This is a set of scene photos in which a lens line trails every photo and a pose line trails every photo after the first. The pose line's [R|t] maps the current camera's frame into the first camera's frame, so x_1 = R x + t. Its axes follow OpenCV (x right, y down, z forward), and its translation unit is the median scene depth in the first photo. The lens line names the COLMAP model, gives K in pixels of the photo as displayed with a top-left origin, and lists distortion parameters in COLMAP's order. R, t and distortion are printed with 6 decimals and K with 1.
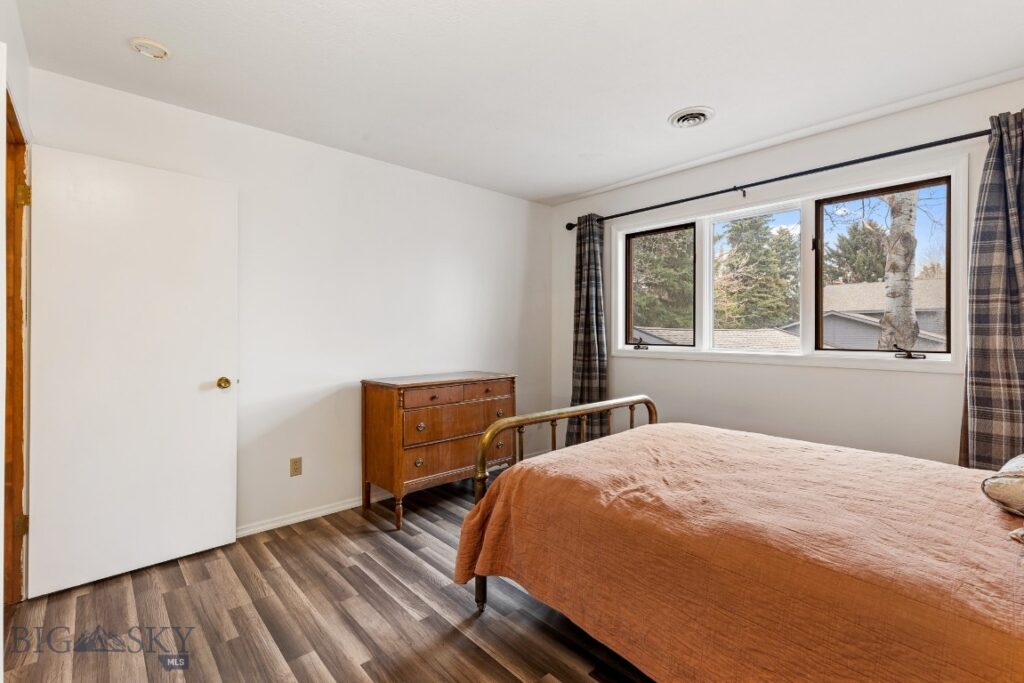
lens RADIAL K [[464.8, 0, 512.9], [0, 464.8, 336.9], [0, 0, 1]] dist [0.002939, 0.000297]
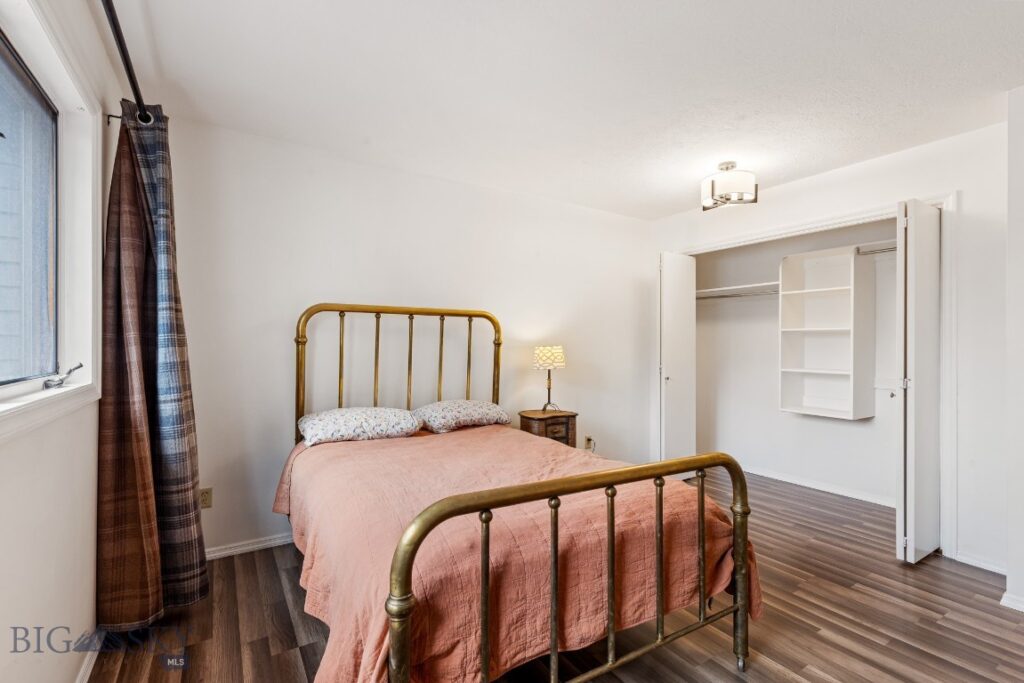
lens RADIAL K [[464.8, 0, 512.9], [0, 464.8, 336.9], [0, 0, 1]] dist [0.002939, 0.000297]
pose [[-0.986042, -0.005398, 0.166407, 0.242764], [-0.006569, 0.999957, -0.006490, -0.024187], [-0.166365, -0.007492, -0.986036, 2.211147]]
